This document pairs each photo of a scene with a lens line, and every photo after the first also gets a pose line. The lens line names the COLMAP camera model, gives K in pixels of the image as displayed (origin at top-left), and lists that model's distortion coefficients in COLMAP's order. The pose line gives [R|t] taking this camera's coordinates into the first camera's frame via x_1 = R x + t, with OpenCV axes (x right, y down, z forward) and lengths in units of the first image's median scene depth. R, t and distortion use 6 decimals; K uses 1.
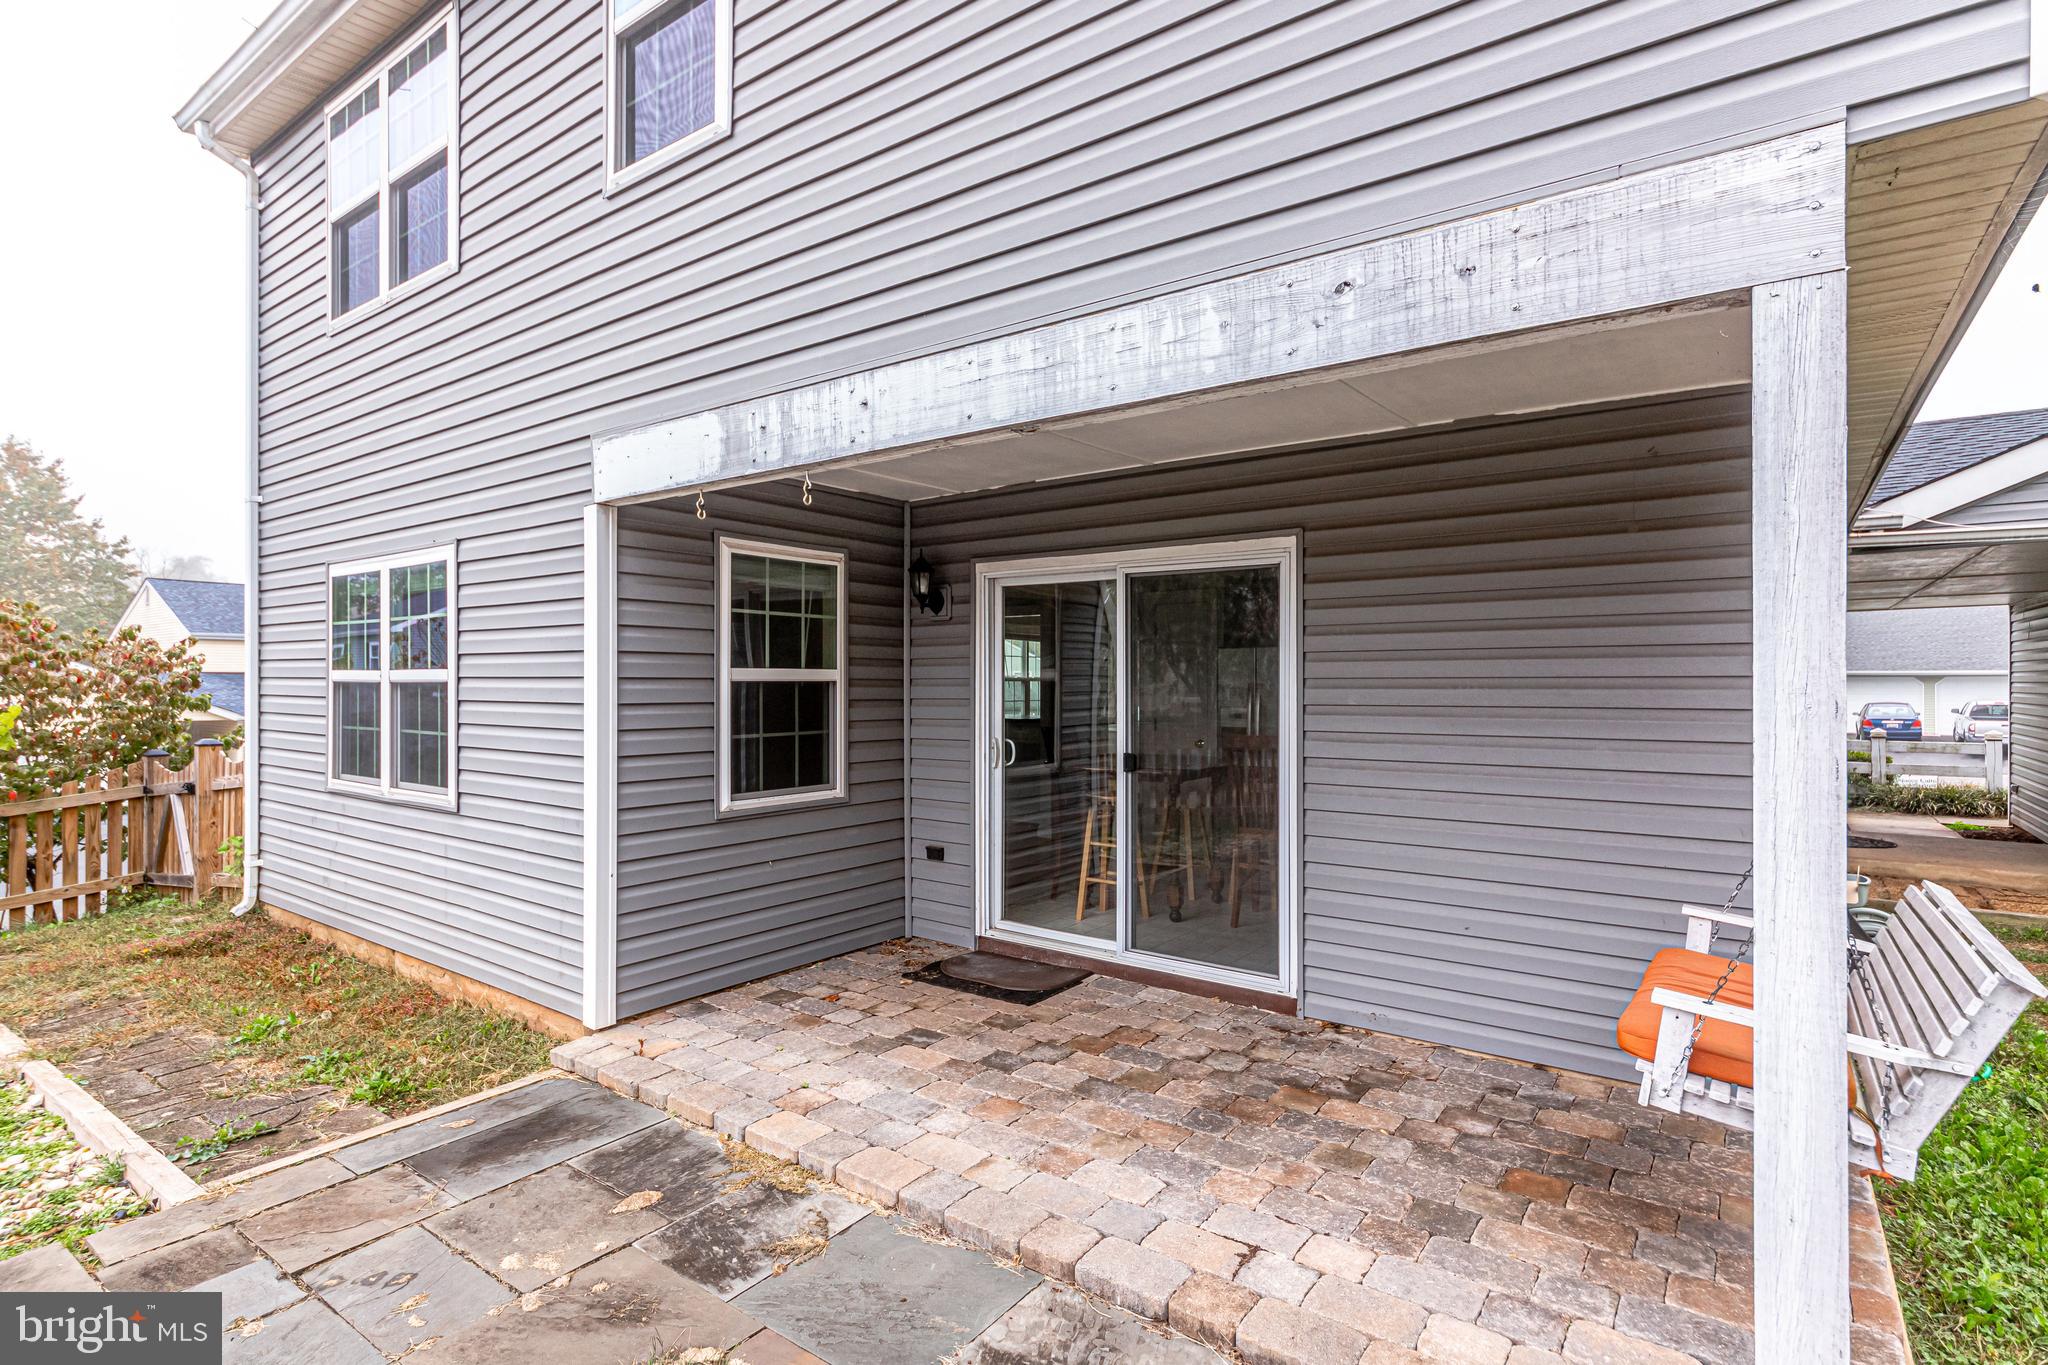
lens RADIAL K [[1011.6, 0, 1026.6], [0, 1011.6, 682.7], [0, 0, 1]] dist [-0.000340, -0.000060]
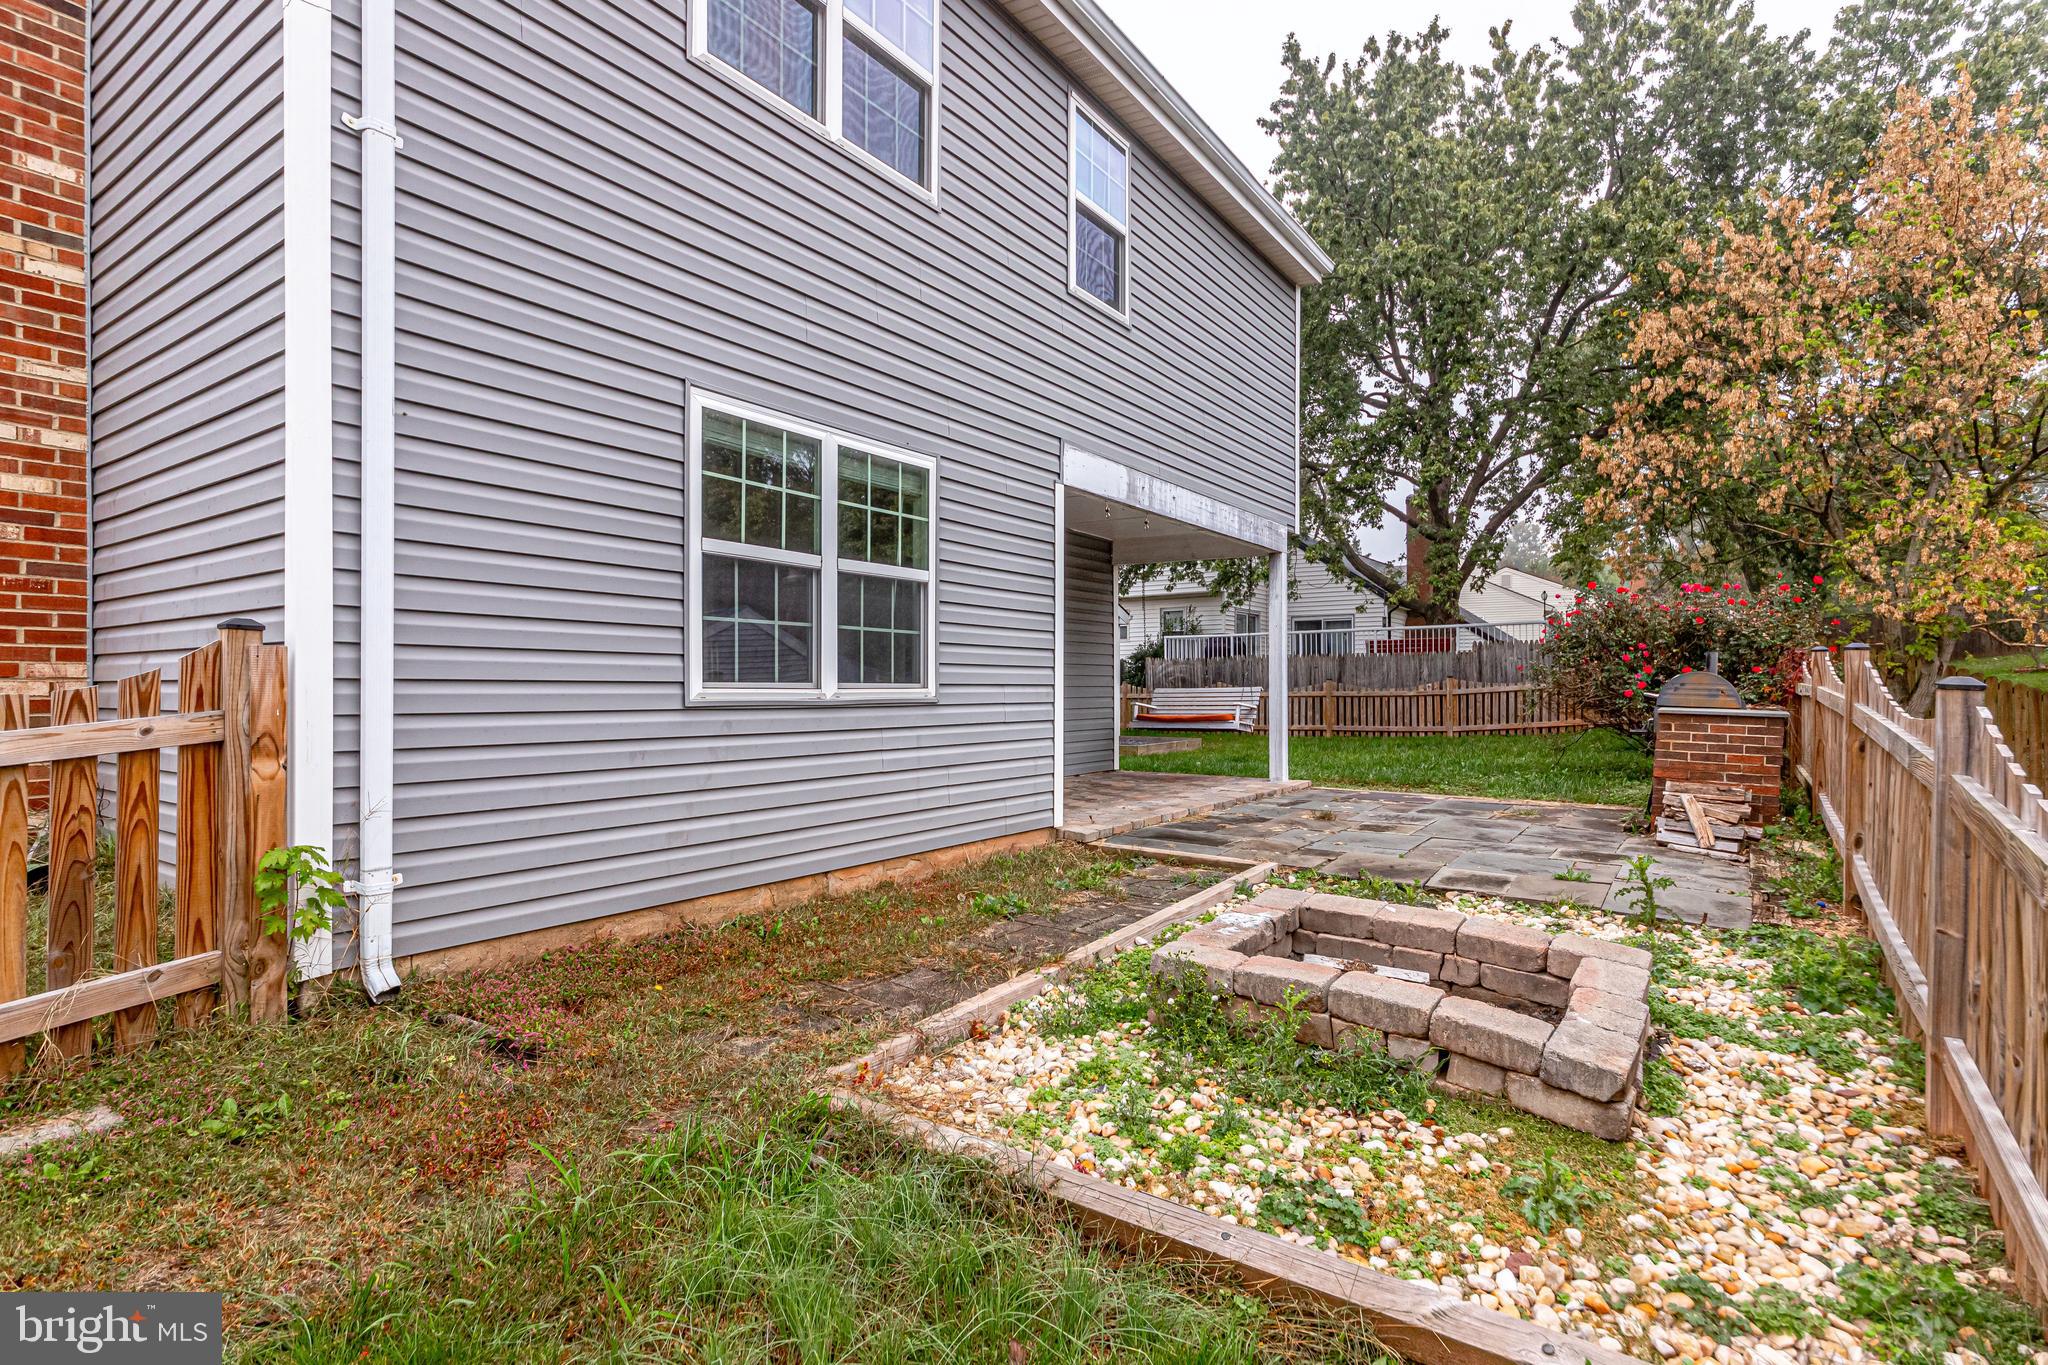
lens RADIAL K [[1000.7, 0, 1024.6], [0, 1000.7, 671.0], [0, 0, 1]] dist [-0.000777, 0.000148]
pose [[-0.029366, 0.014710, 0.999460, -2.408933], [0.004799, 0.999882, -0.014575, 0.154104], [-0.999557, 0.004368, -0.029433, 1.416290]]
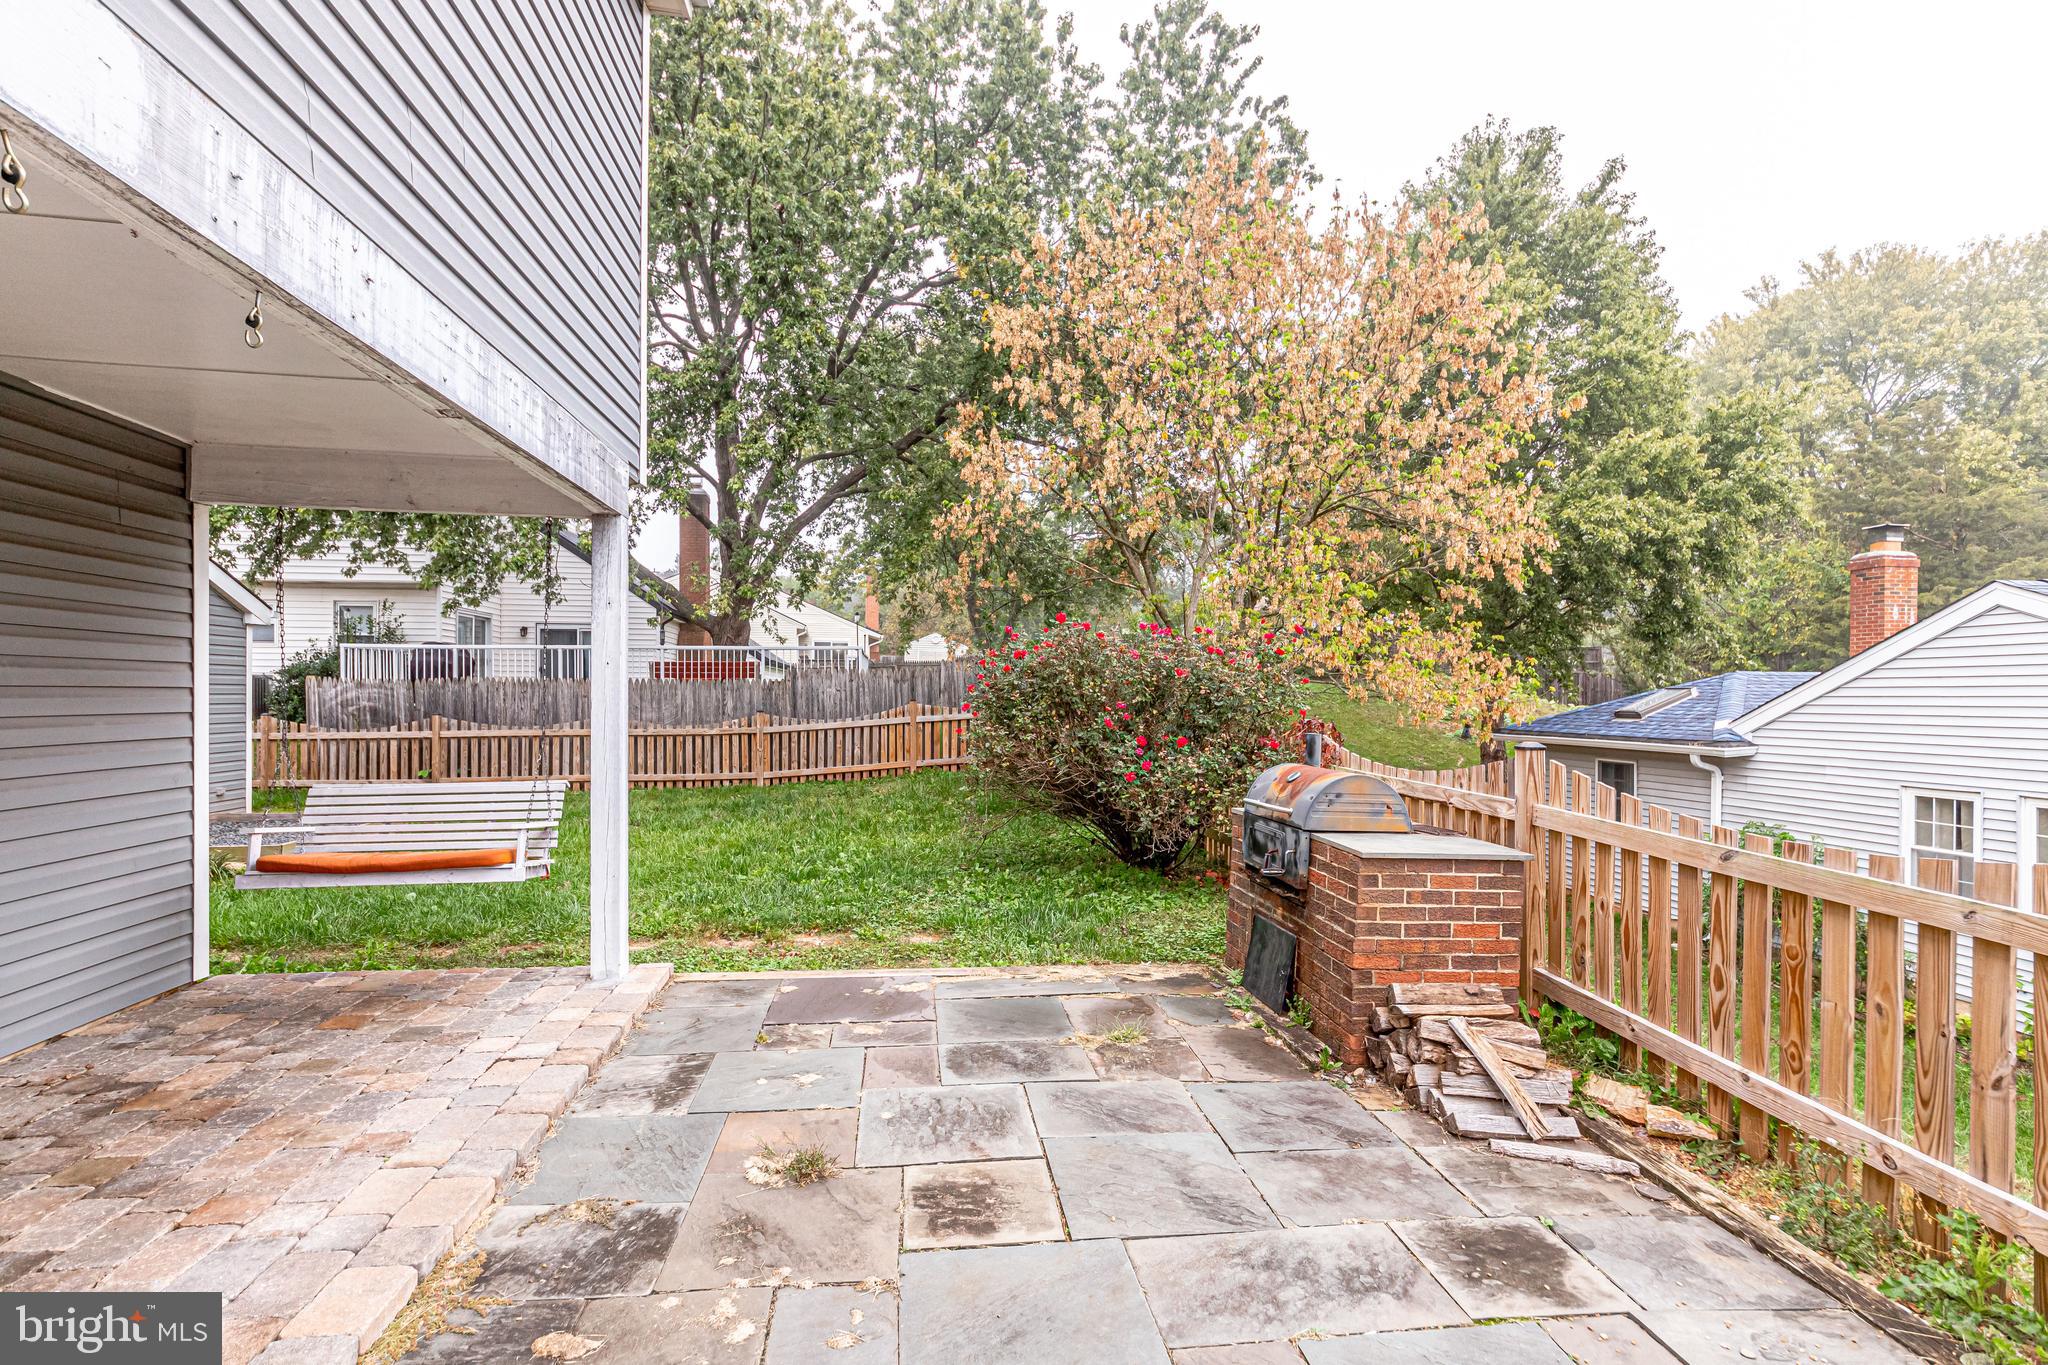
lens RADIAL K [[1012.0, 0, 1025.2], [0, 1012.0, 705.5], [0, 0, 1]] dist [-0.001036, -0.000132]
pose [[-0.690384, -0.011435, 0.723353, -1.071963], [-0.003859, 0.999919, 0.012125, 0.032695], [-0.723433, 0.005579, -0.690372, 1.181539]]
